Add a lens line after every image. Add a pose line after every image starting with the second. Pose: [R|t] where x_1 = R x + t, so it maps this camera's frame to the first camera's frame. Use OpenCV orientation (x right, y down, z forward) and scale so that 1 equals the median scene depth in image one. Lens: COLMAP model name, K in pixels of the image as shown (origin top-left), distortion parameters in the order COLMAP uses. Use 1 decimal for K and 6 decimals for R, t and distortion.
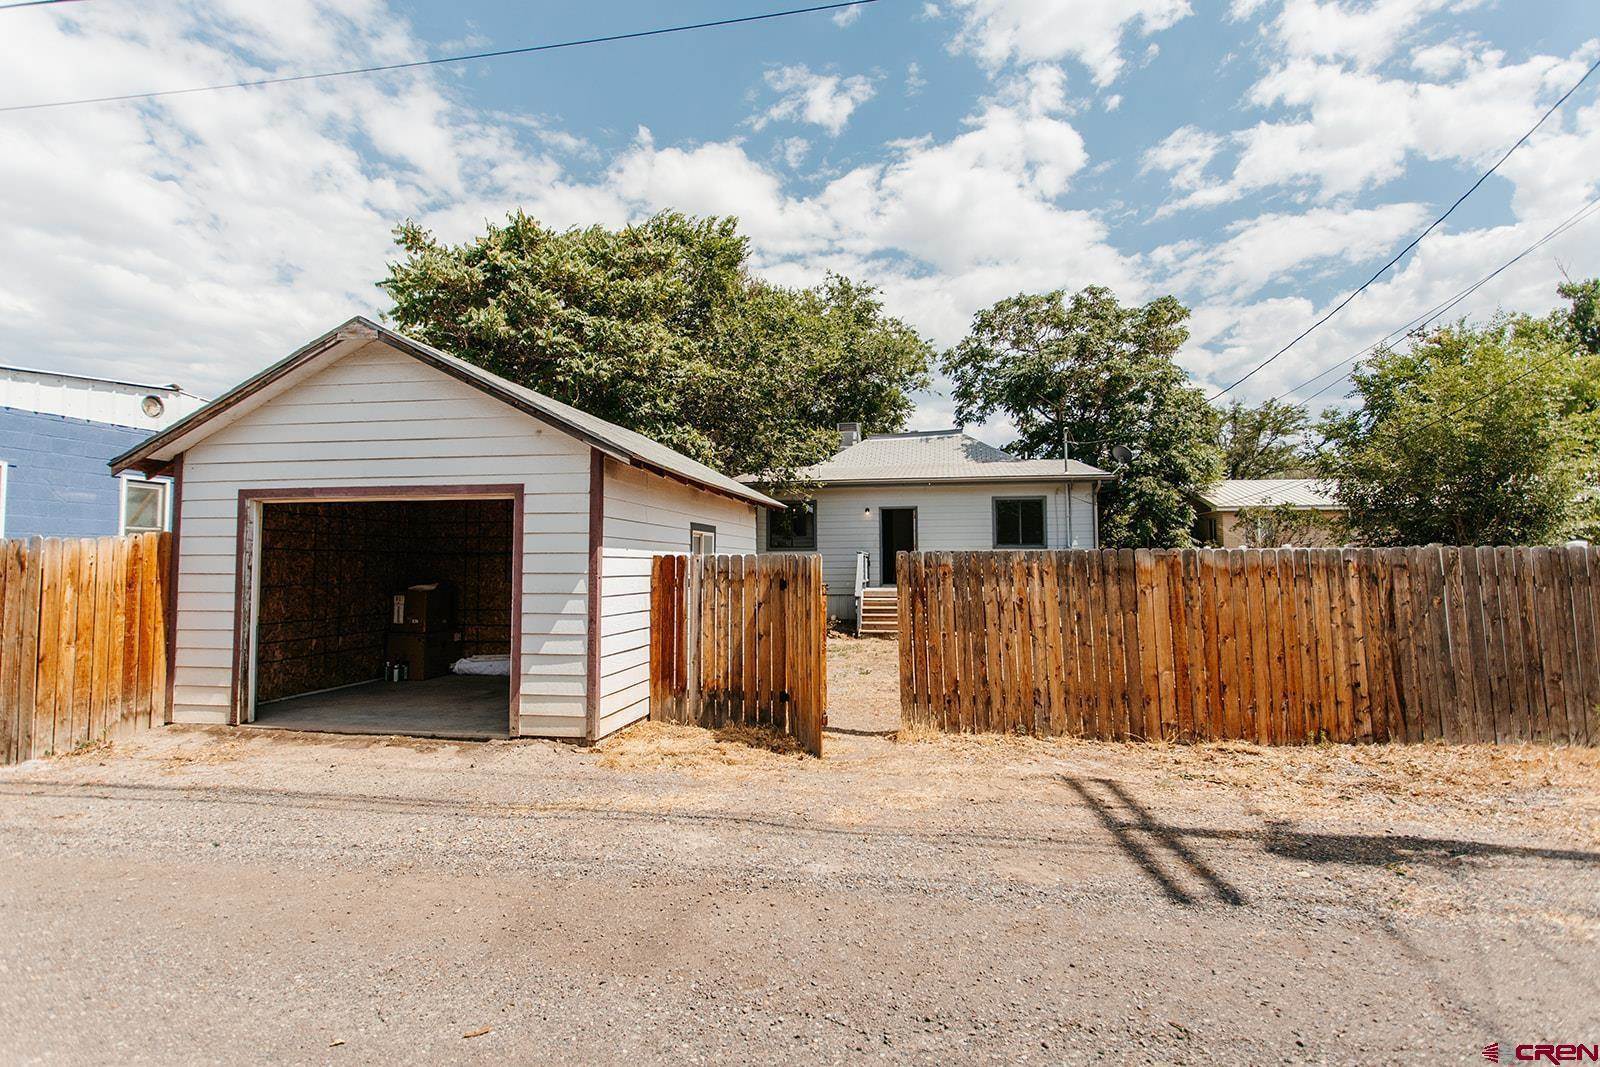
lens RADIAL K [[748.4, 0, 808.0], [0, 748.4, 519.2], [0, 0, 1]] dist [-0.000877, -0.000137]
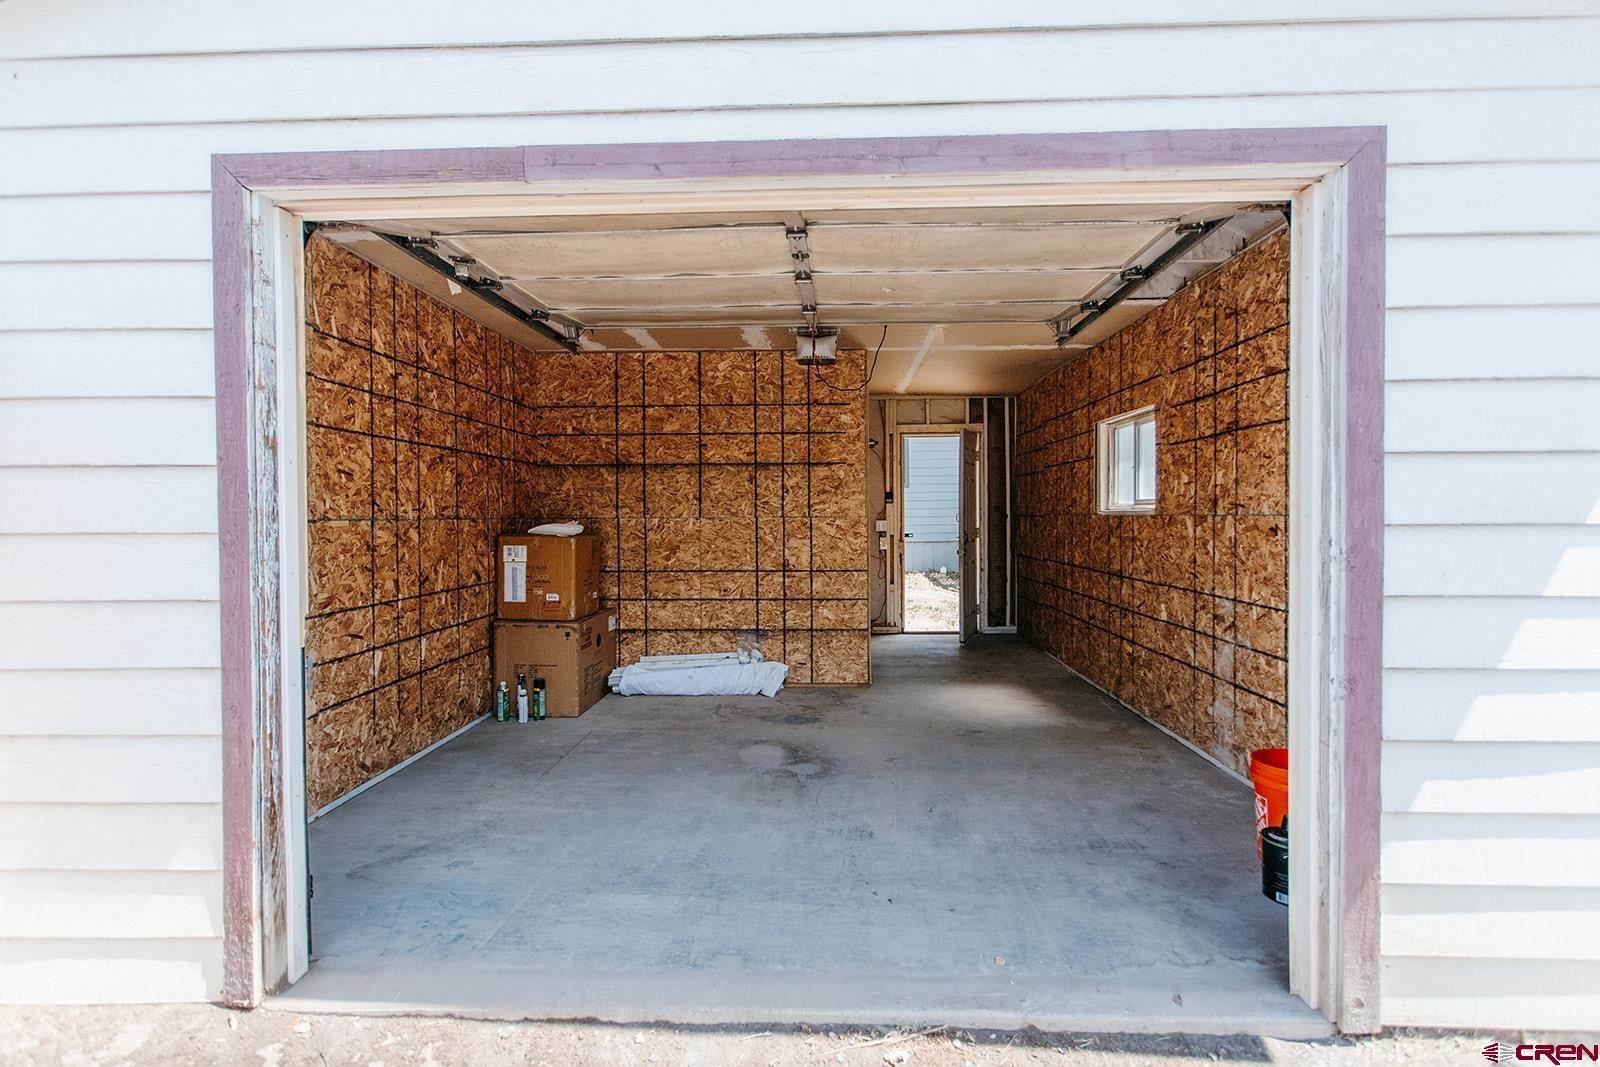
lens RADIAL K [[748.4, 0, 808.0], [0, 748.4, 519.2], [0, 0, 1]] dist [-0.000877, -0.000137]
pose [[0.994307, -0.008641, 0.106198, -0.472116], [0.001492, 0.997738, 0.067211, 0.060755], [-0.106539, -0.066670, 0.992071, 0.574111]]
